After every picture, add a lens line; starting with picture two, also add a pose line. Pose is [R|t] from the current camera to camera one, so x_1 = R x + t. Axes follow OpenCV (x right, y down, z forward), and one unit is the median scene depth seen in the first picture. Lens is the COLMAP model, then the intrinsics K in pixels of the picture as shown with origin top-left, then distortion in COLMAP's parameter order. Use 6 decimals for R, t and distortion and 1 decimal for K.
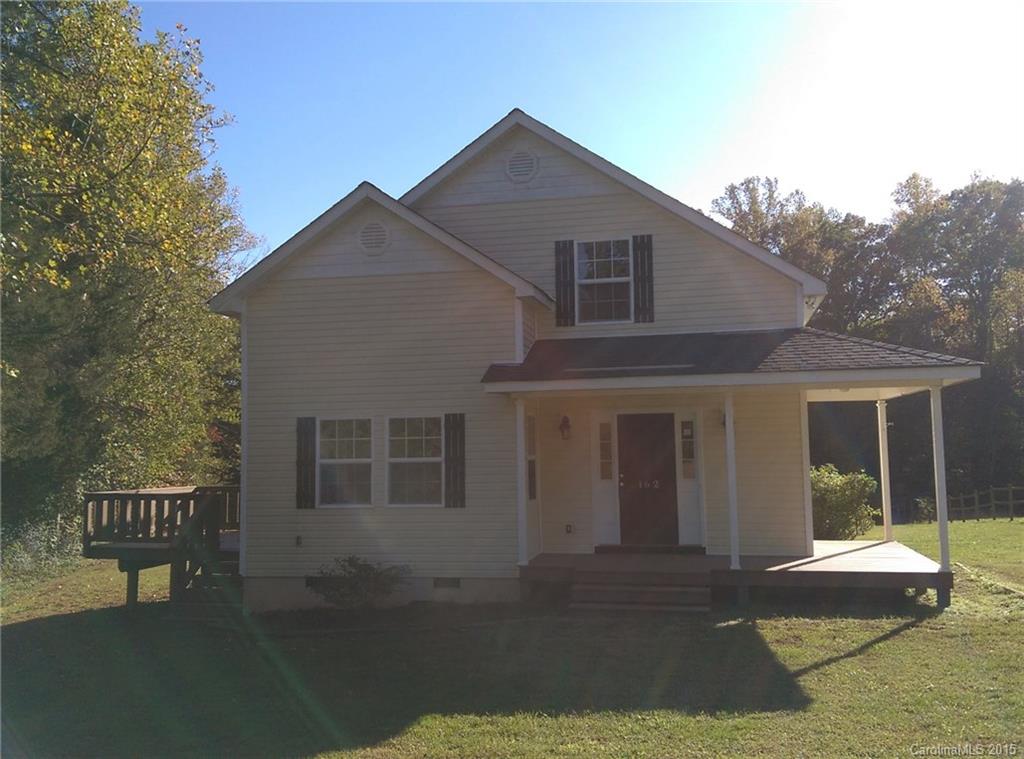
lens RADIAL K [[936.1, 0, 512.0], [0, 936.1, 379.5], [0, 0, 1]] dist [0.093284, -0.149876]
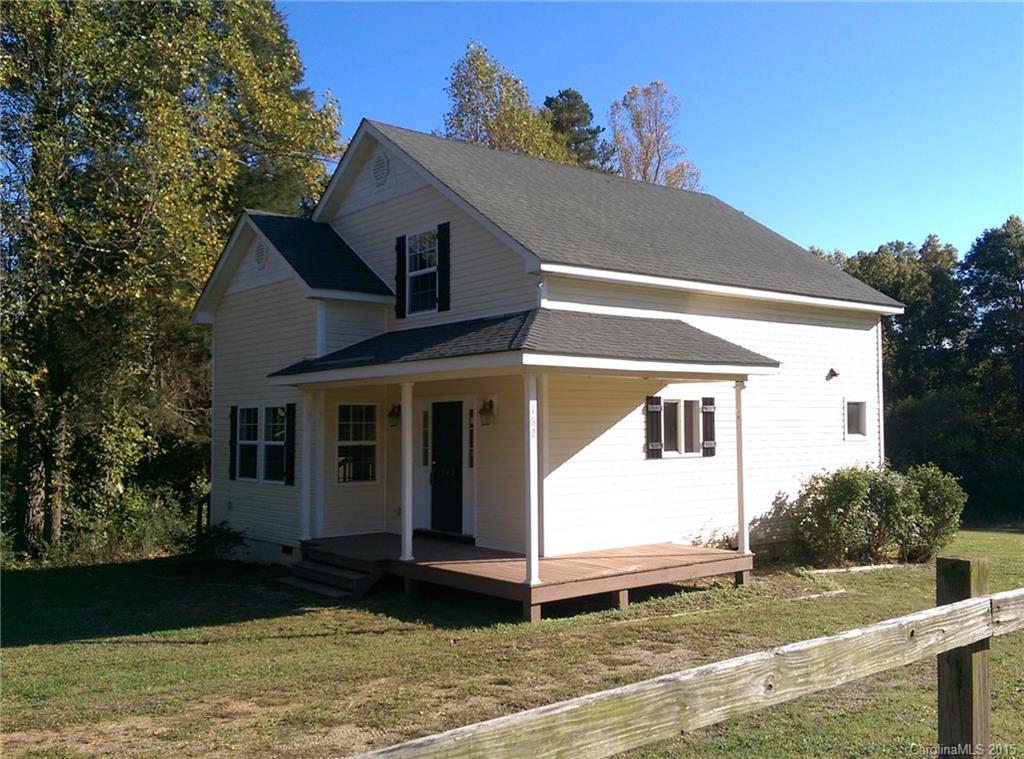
lens RADIAL K [[936.1, 0, 512.0], [0, 936.1, 379.5], [0, 0, 1]] dist [0.093284, -0.149876]
pose [[0.772806, -0.019259, -0.634350, 0.829347], [0.039354, 0.999070, 0.017612, -0.002364], [0.633421, -0.038576, 0.772845, 0.269180]]
